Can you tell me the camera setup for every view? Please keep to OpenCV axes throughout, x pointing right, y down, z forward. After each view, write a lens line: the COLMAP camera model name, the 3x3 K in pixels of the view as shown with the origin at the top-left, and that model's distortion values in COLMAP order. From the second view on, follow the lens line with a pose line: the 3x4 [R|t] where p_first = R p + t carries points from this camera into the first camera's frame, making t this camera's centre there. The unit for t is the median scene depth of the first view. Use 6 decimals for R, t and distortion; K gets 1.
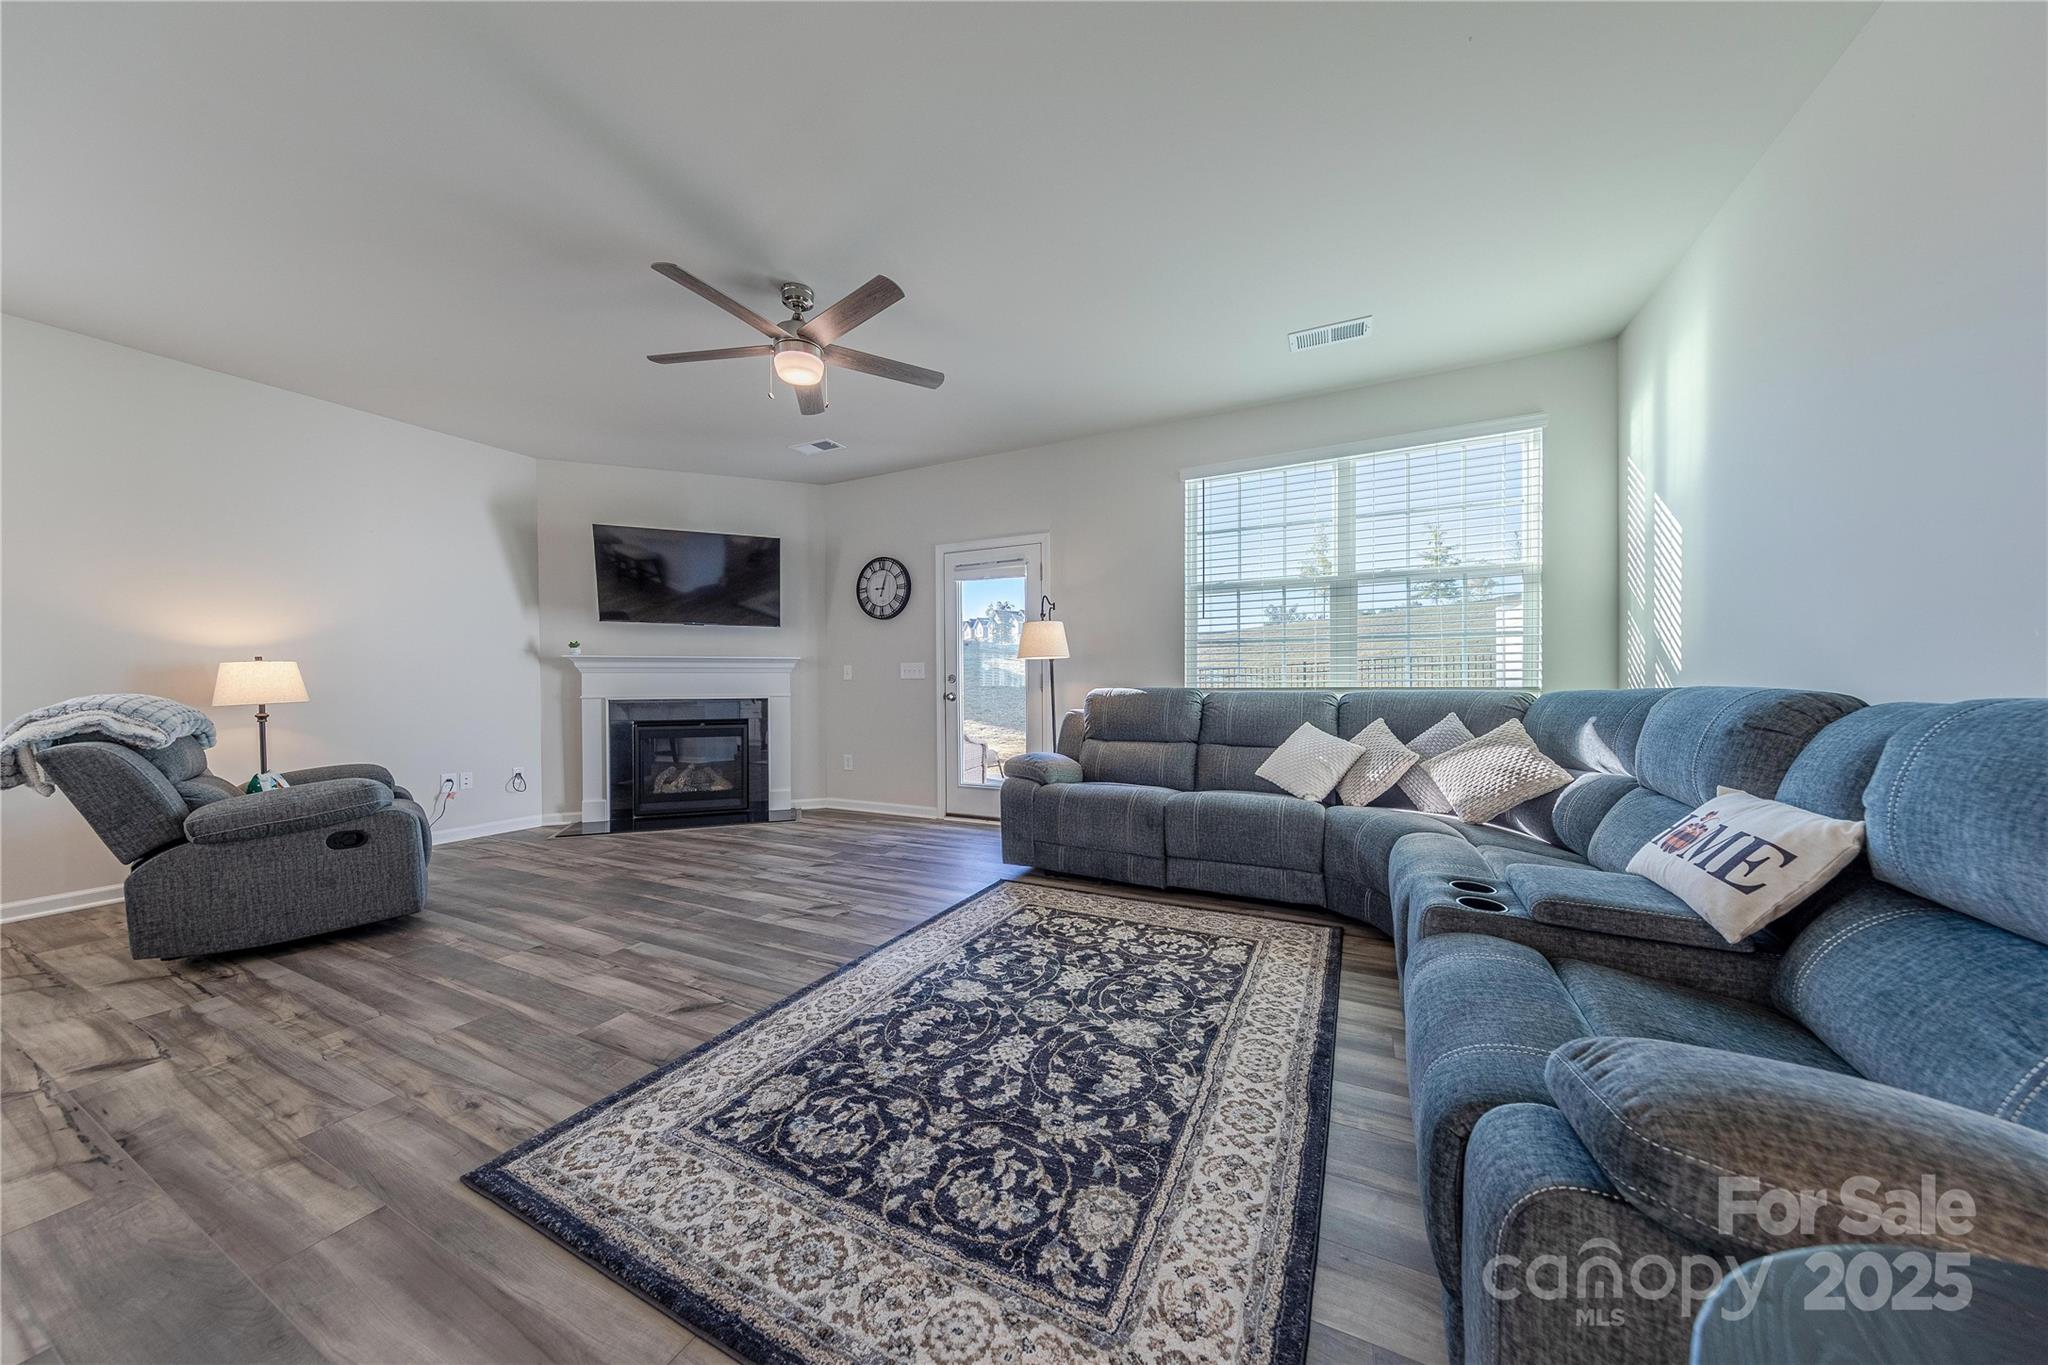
lens RADIAL K [[647.1, 0, 1030.6], [0, 647.1, 685.9], [0, 0, 1]] dist [0.003825, -0.000464]
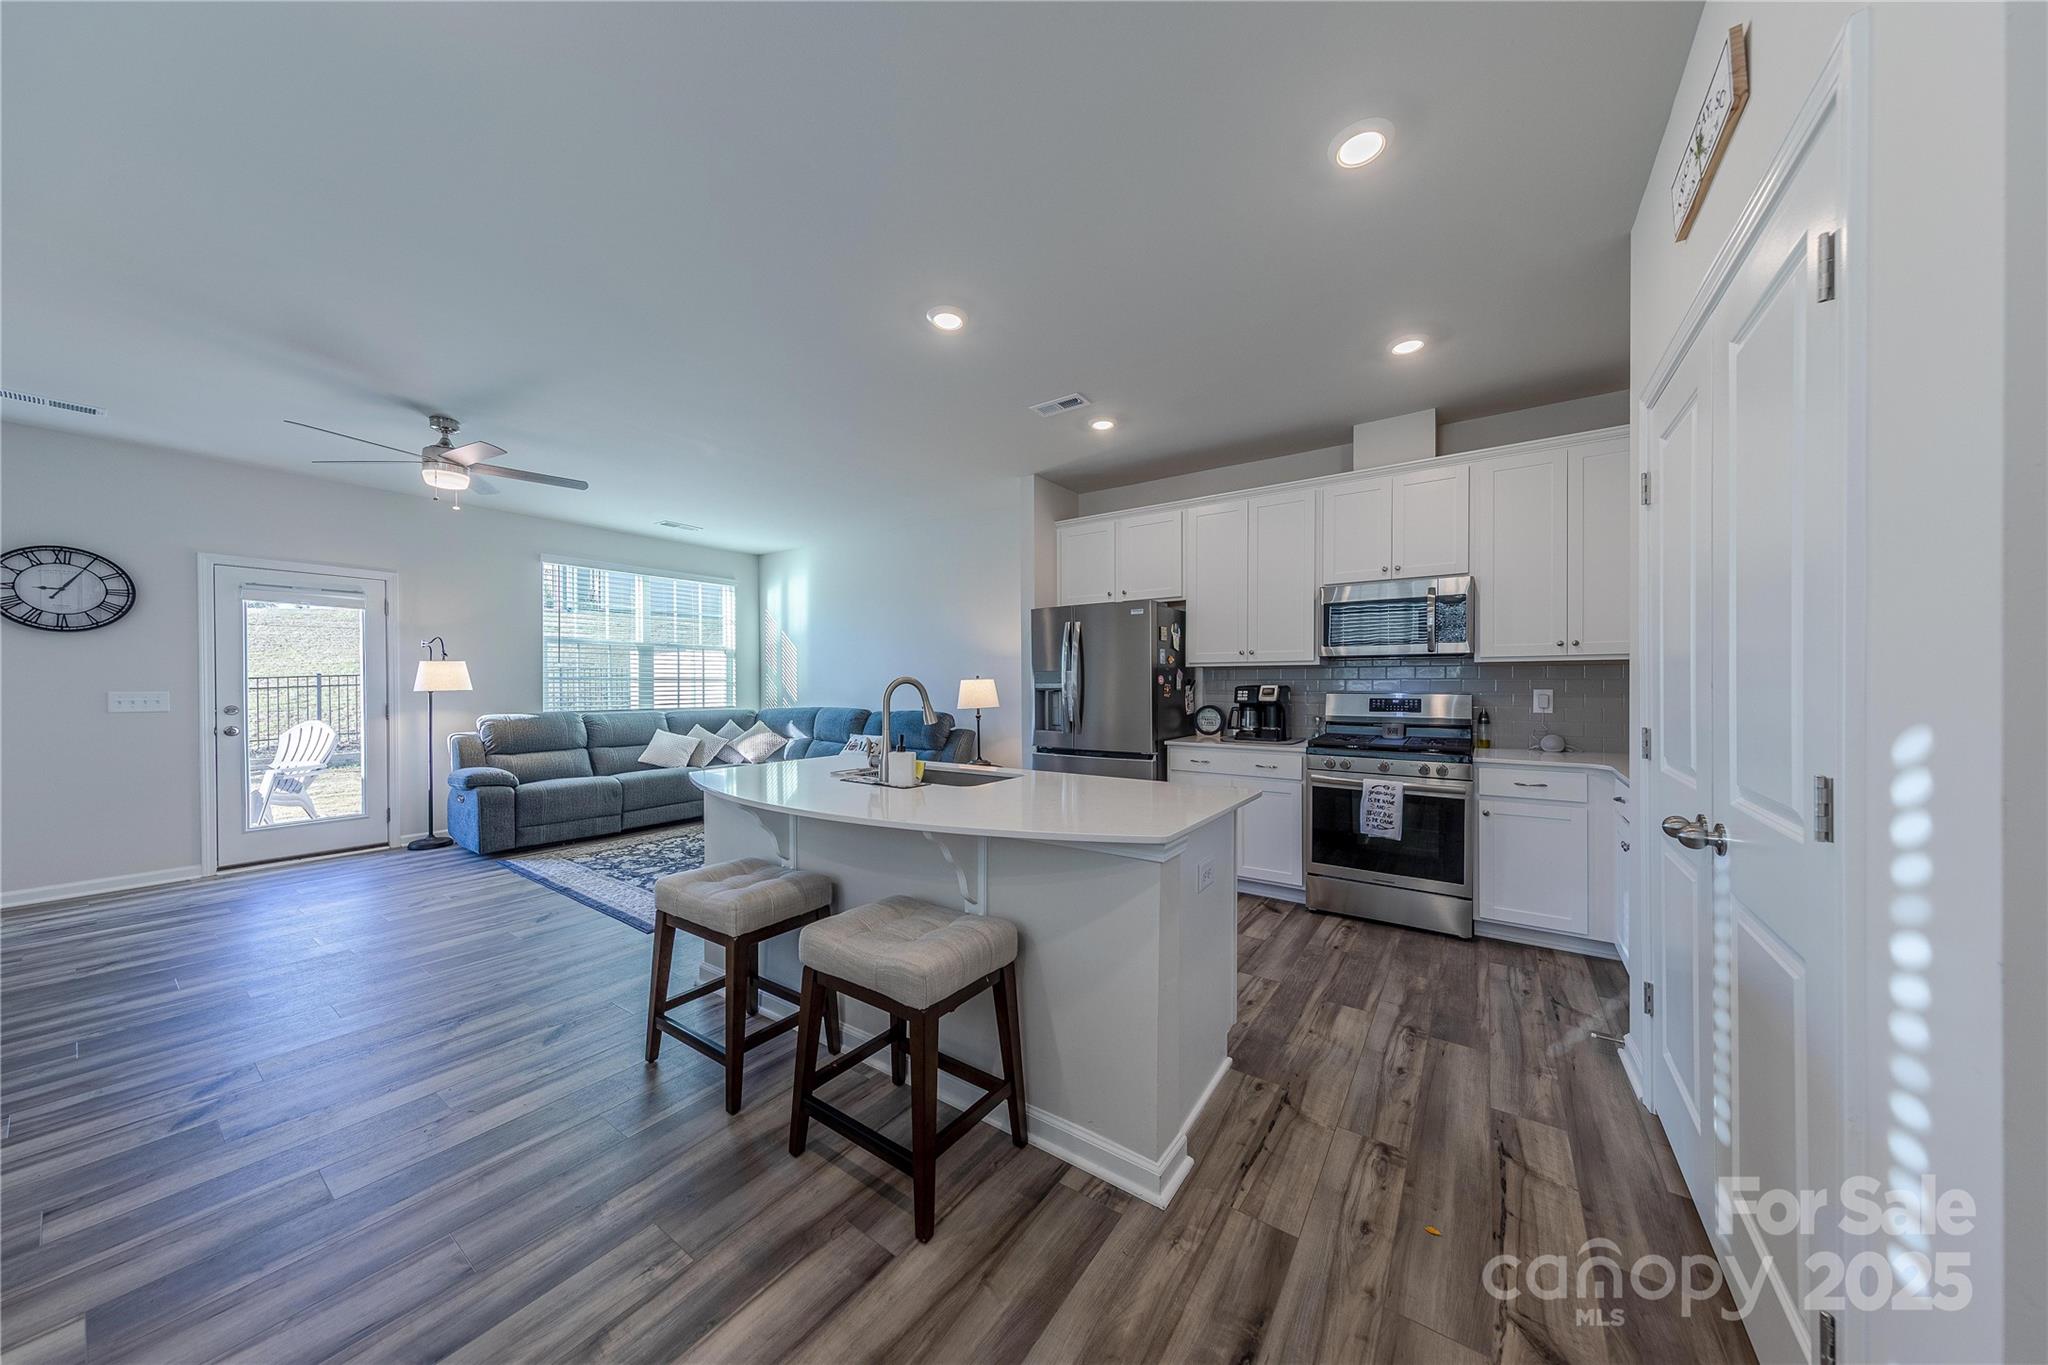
lens RADIAL K [[647.1, 0, 1036.0], [0, 647.1, 686.9], [0, 0, 1]] dist [0.003825, -0.000464]
pose [[0.136501, 0.005669, 0.990624, -1.085623], [0.008245, 0.999942, -0.006859, -0.035789], [-0.990606, 0.009104, 0.136446, -0.253744]]
